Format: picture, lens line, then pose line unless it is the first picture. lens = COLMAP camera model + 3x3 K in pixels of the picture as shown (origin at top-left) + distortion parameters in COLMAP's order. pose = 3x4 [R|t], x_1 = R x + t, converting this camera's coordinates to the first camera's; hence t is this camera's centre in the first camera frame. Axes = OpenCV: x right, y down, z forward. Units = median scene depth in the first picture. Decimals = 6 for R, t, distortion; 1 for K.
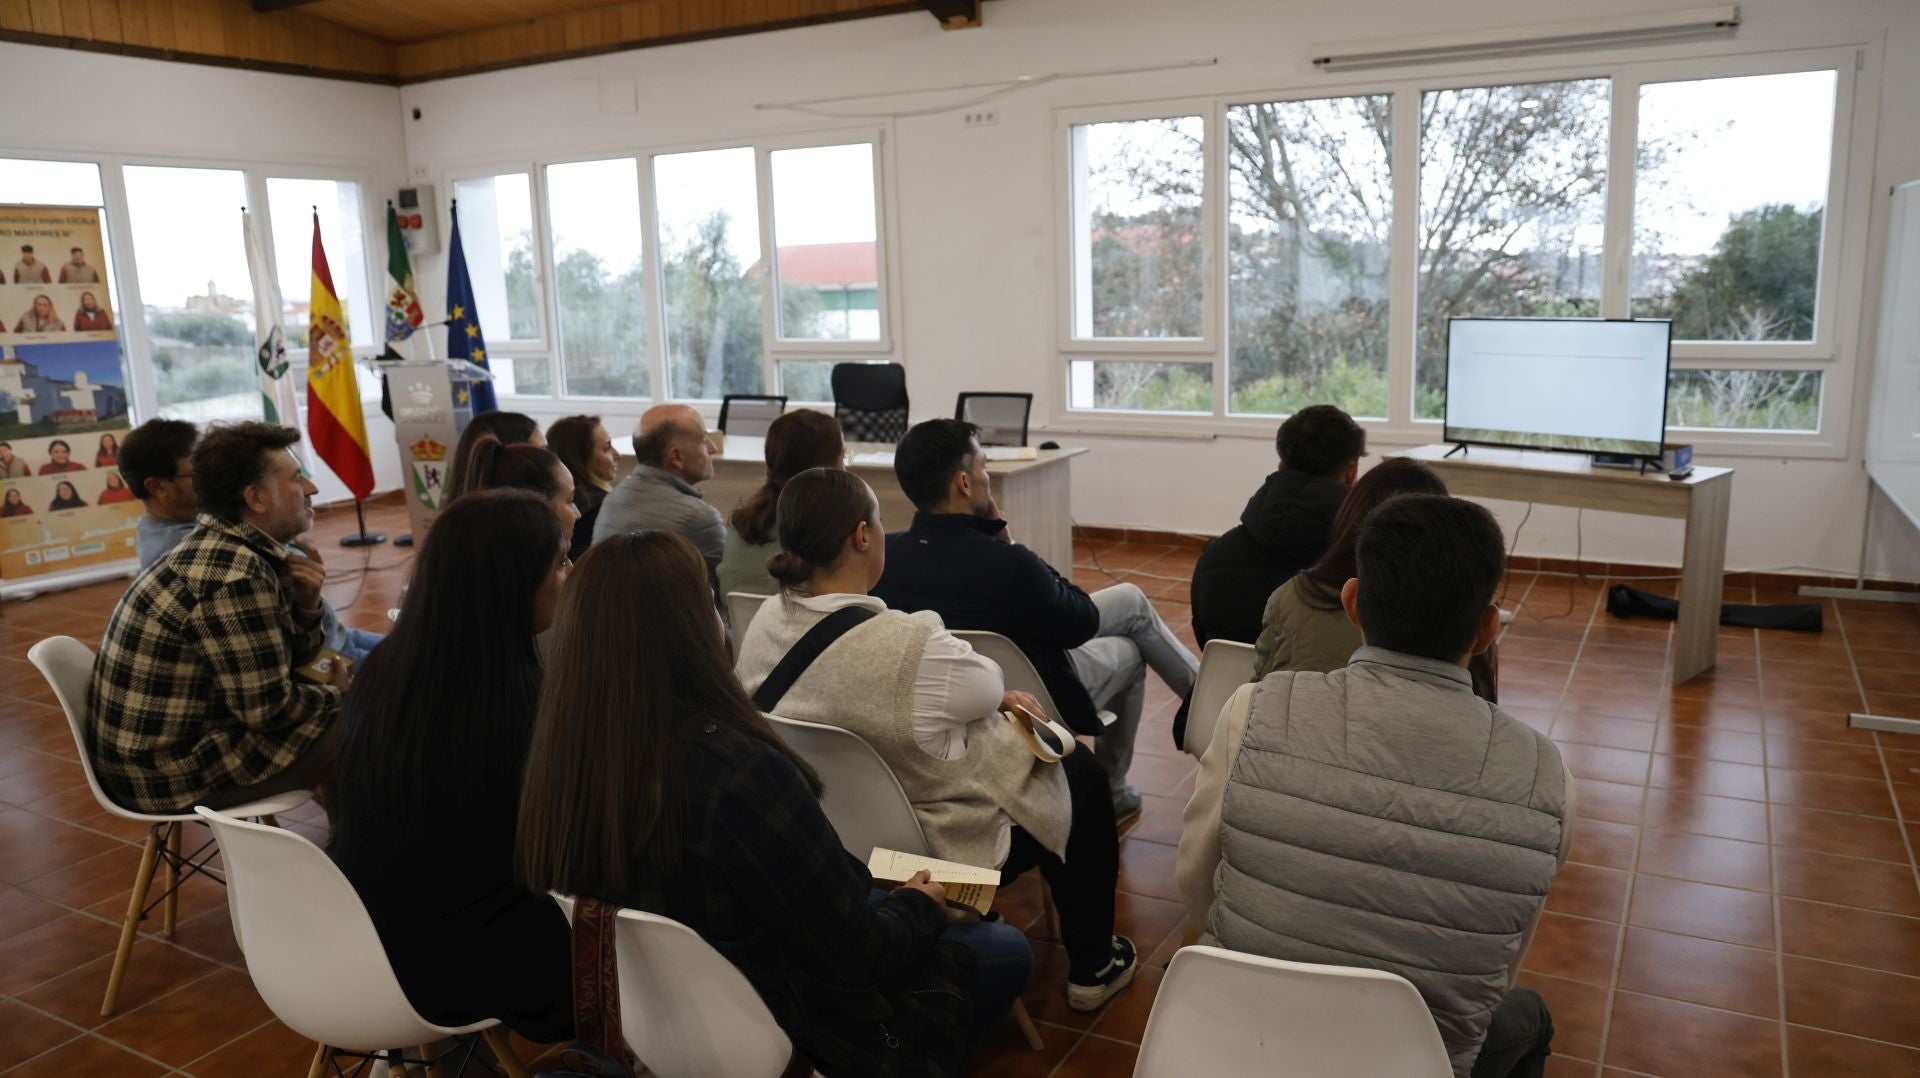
lens RADIAL K [[1378.8, 0, 973.9], [0, 1378.8, 547.3], [0, 0, 1]] dist [-0.062802, 0.054510]
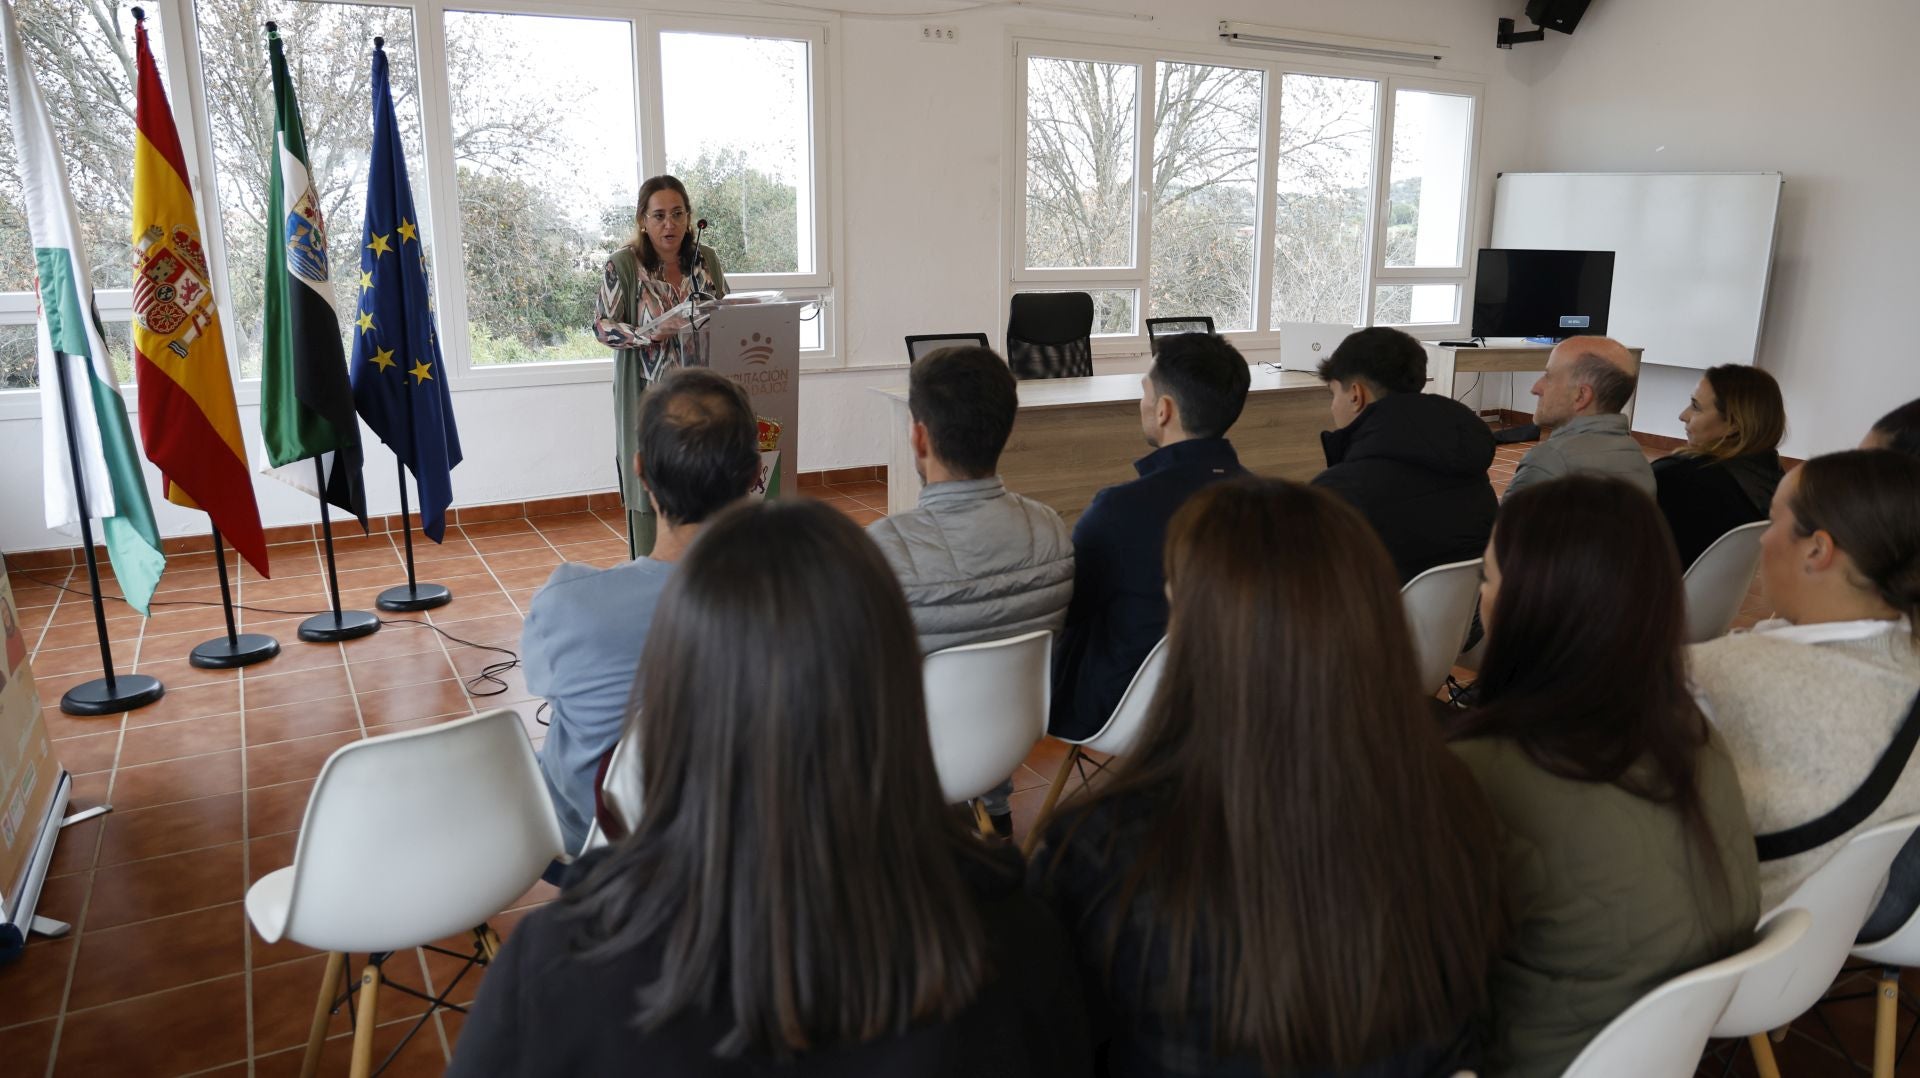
lens RADIAL K [[1309.0, 0, 960.0], [0, 1309.0, 539.0], [0, 0, 1]] dist [-0.084728, 0.054665]
pose [[0.535571, -0.172671, 0.826649, -0.807722], [0.147963, 0.982918, 0.109450, -0.072144], [-0.831427, 0.063695, 0.551971, 0.546583]]
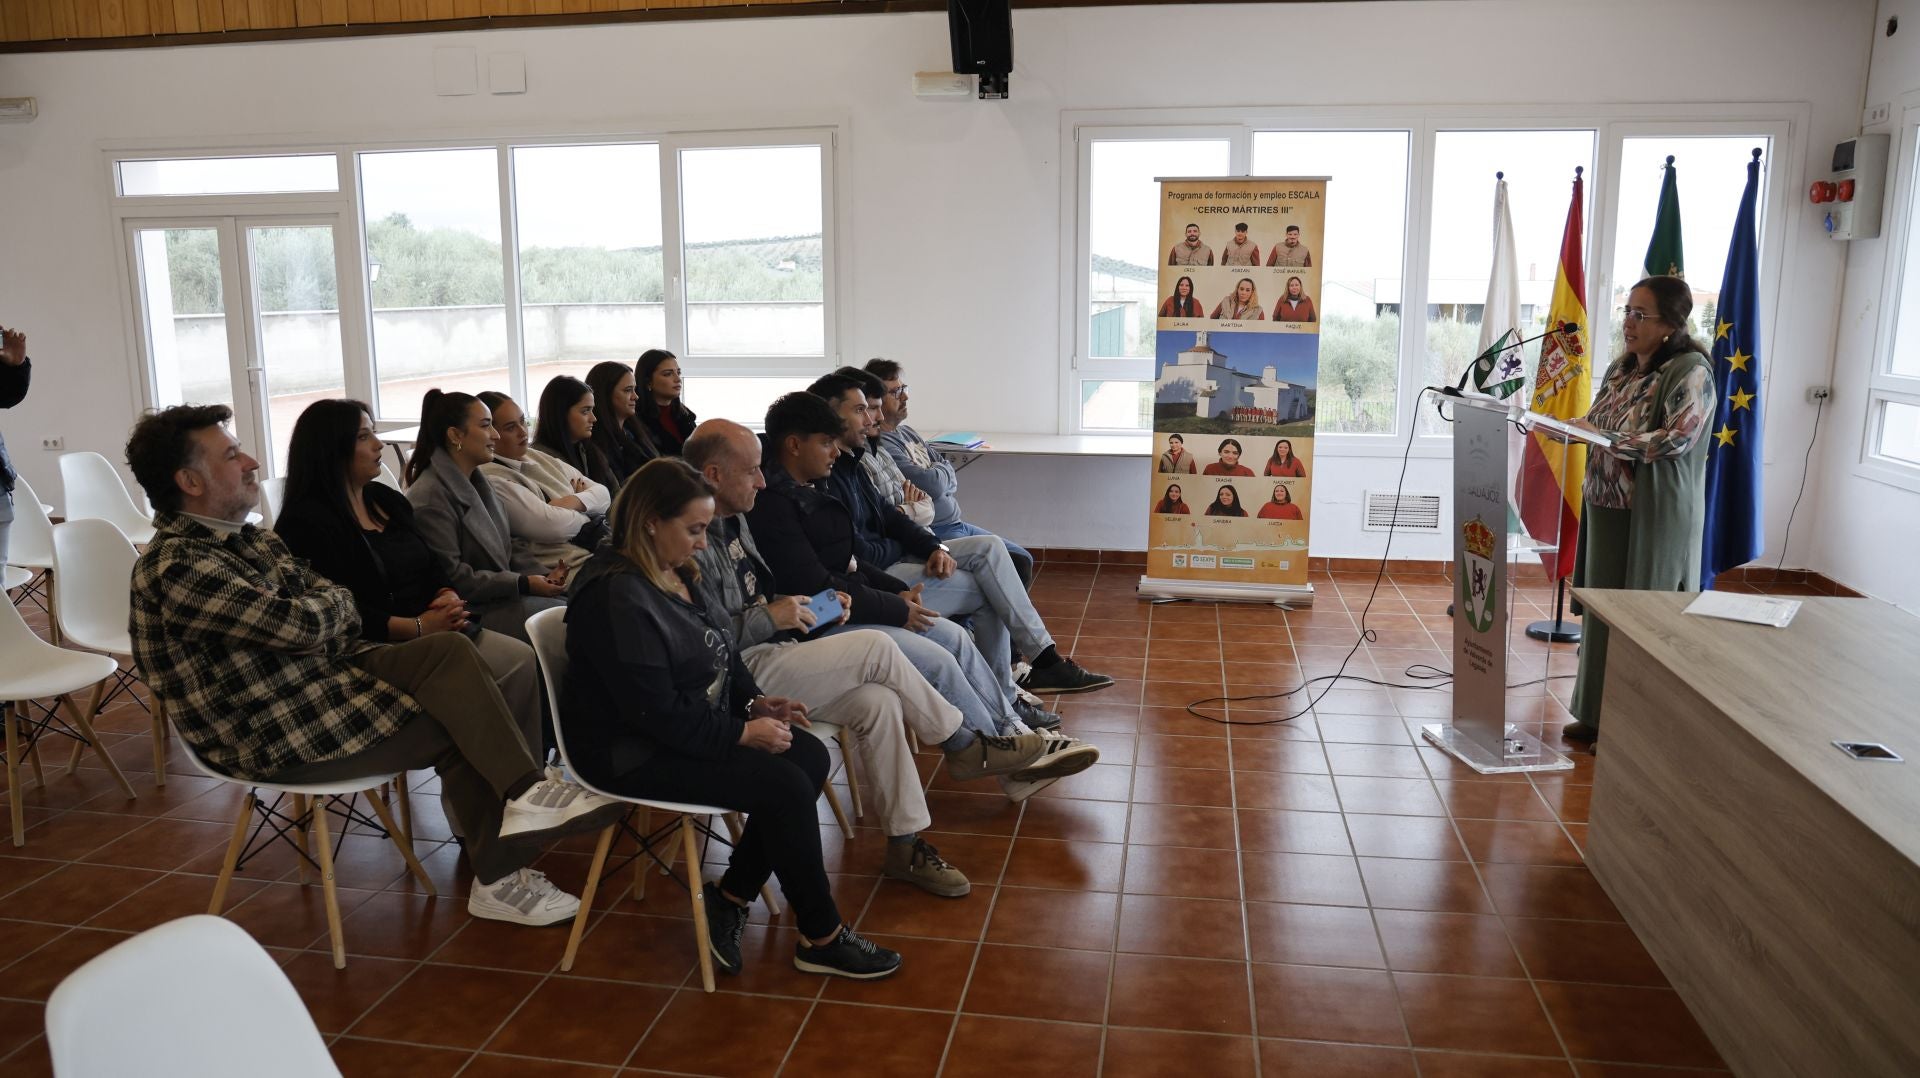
lens RADIAL K [[1309.0, 0, 960.0], [0, 1309.0, 539.0], [0, 0, 1]] dist [-0.084728, 0.054665]
pose [[0.334688, 0.206527, -0.919418, 0.072071], [-0.194353, 0.969839, 0.147104, -0.105797], [0.922069, 0.129457, 0.364733, 0.519286]]
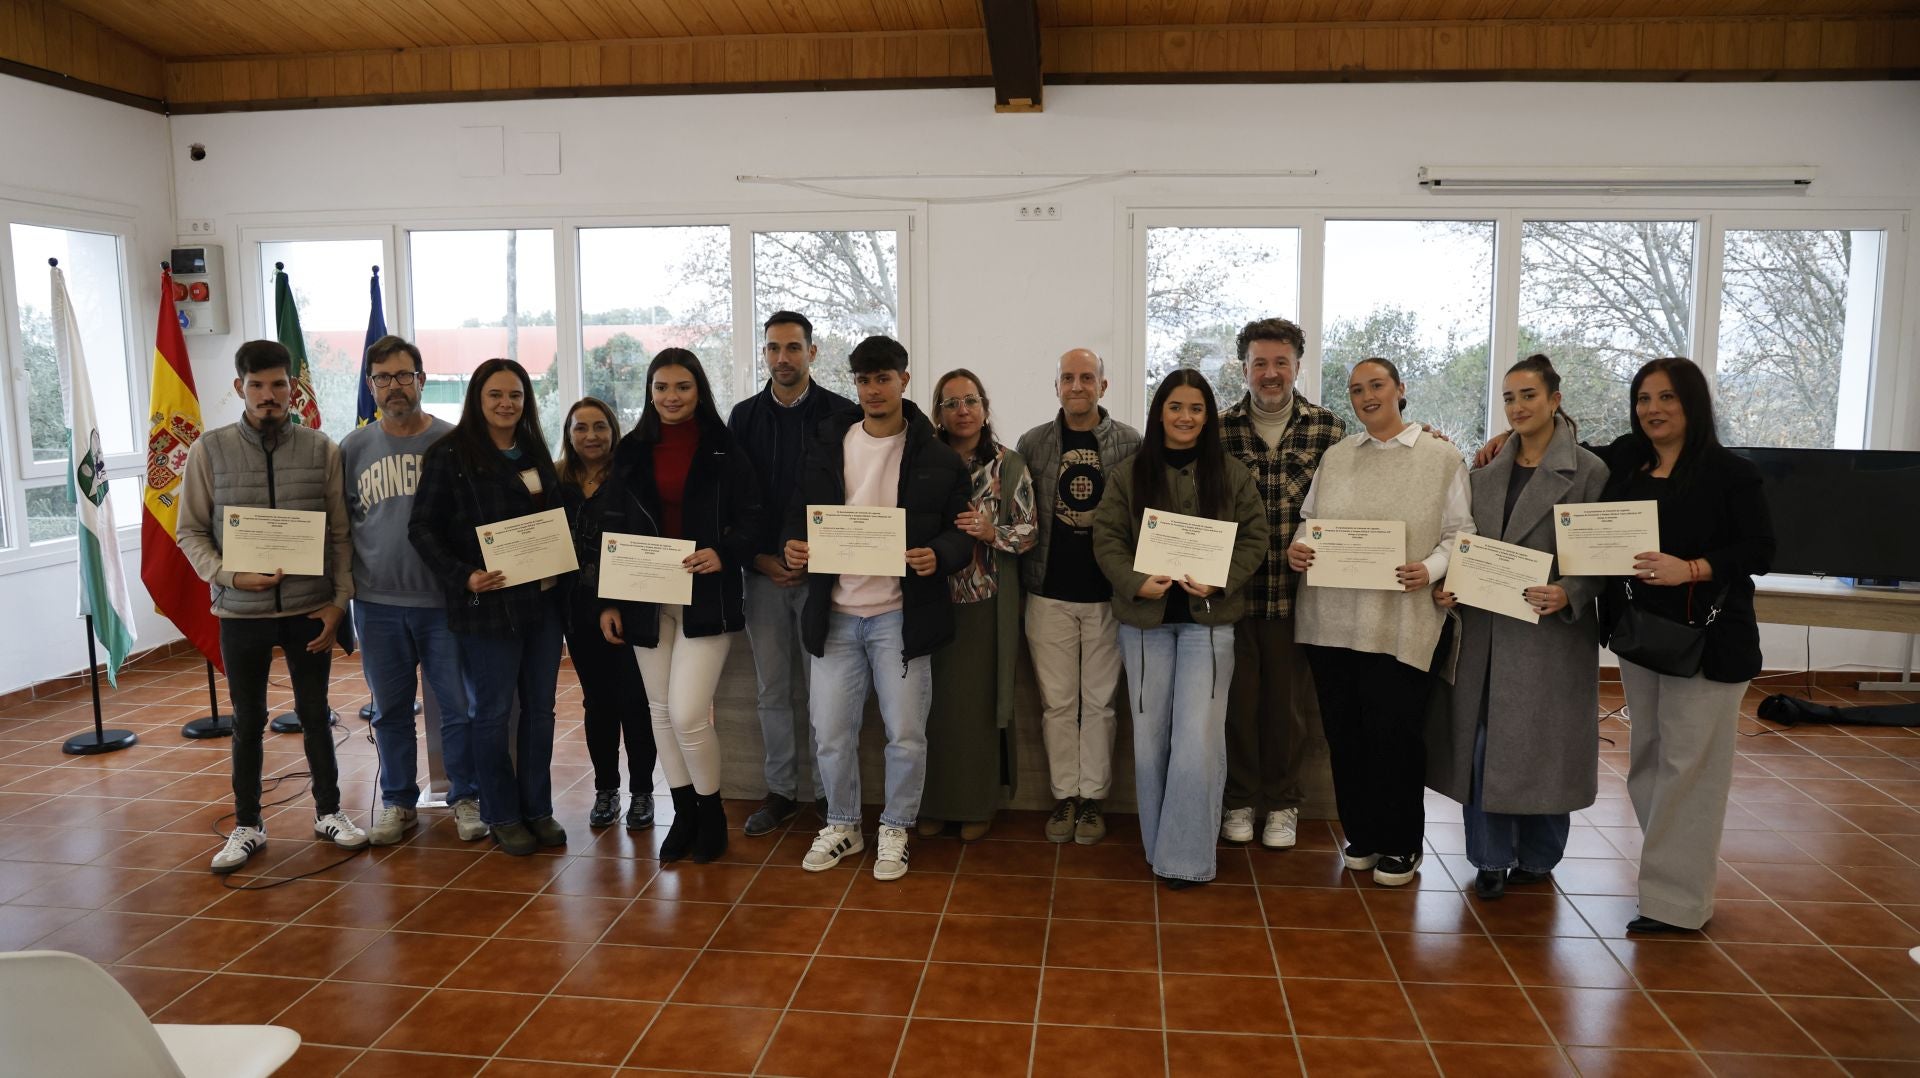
lens RADIAL K [[1309.0, 0, 960.0], [0, 1309.0, 539.0], [0, 0, 1]] dist [-0.084728, 0.054665]
pose [[0.921708, -0.021998, 0.387259, -0.395375], [0.049089, 0.996978, -0.060203, -0.051457], [-0.384765, 0.074499, 0.920003, 0.259407]]
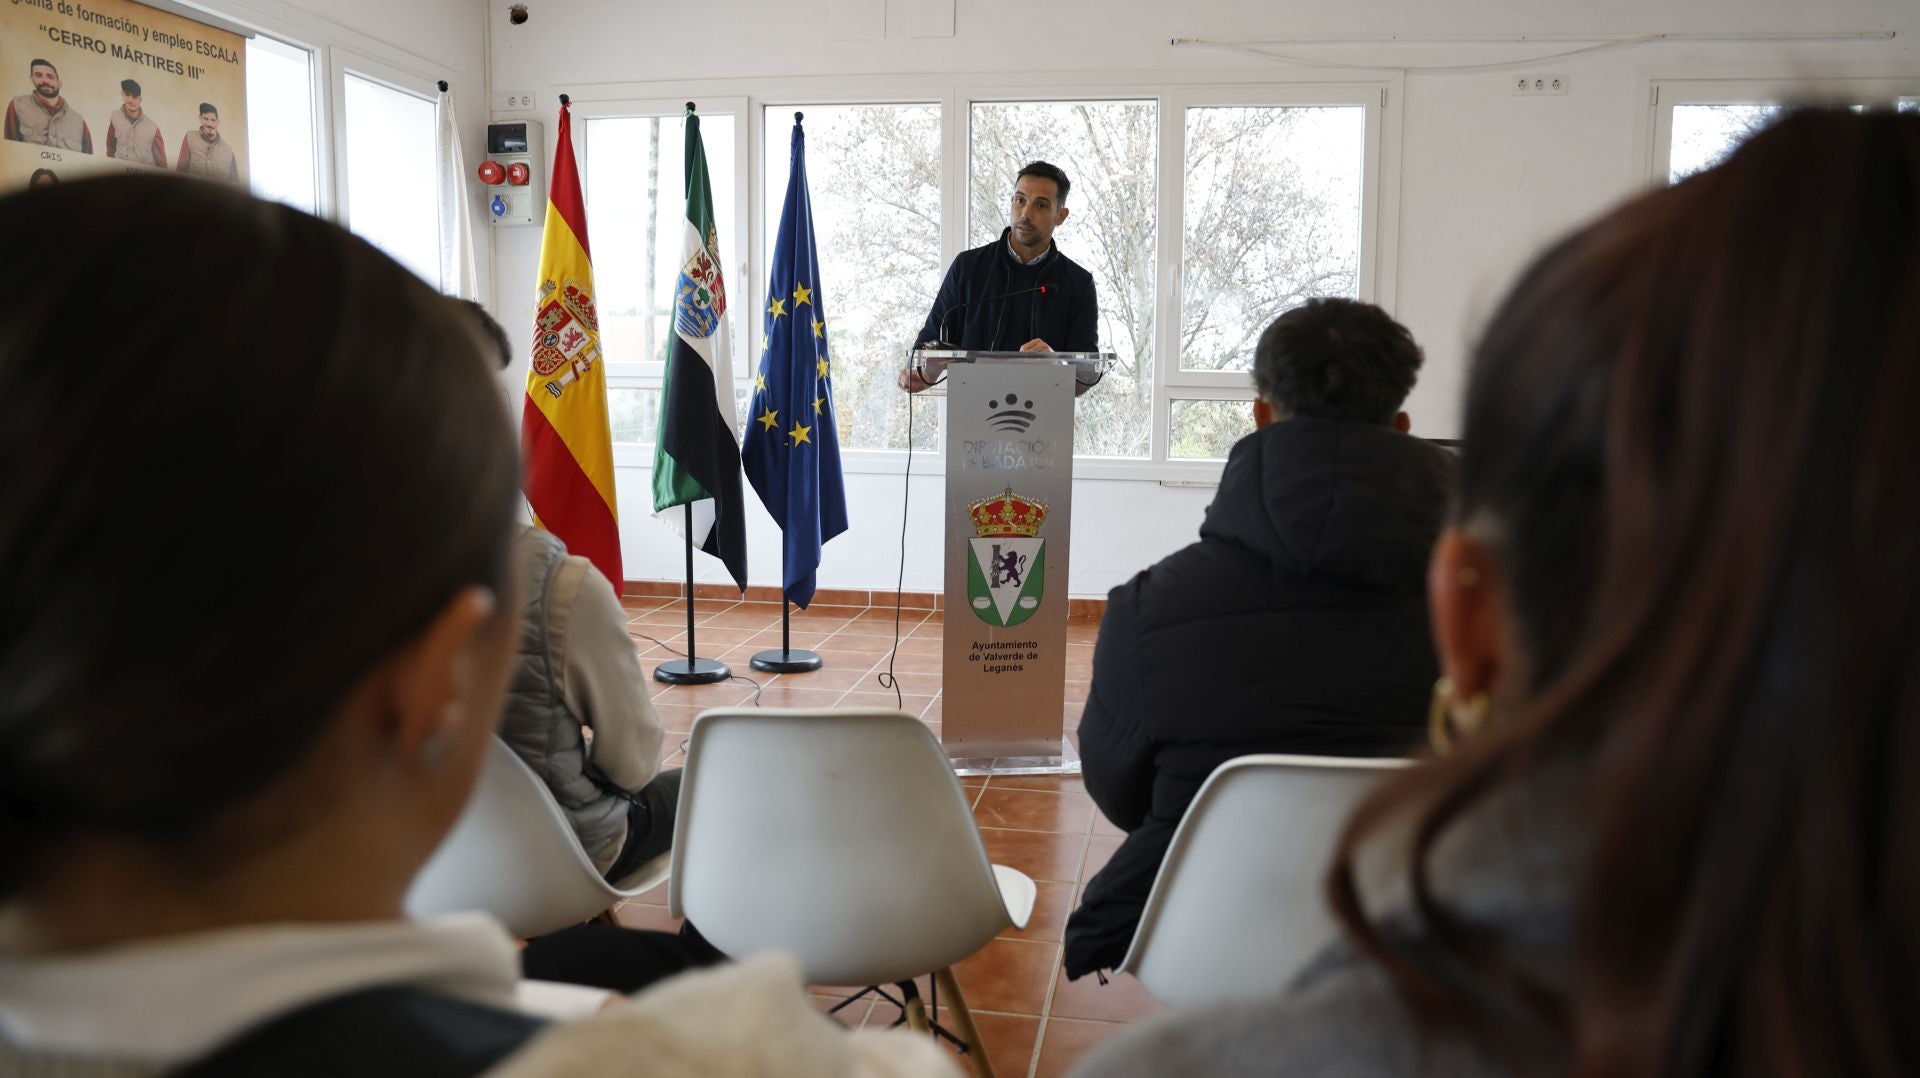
lens RADIAL K [[1309.0, 0, 960.0], [0, 1309.0, 539.0], [0, 0, 1]] dist [-0.084728, 0.054665]
pose [[0.942112, -0.002190, 0.335291, -0.555008], [0.024856, 0.997683, -0.063325, -0.028201], [-0.334376, 0.067993, 0.939984, 0.482261]]
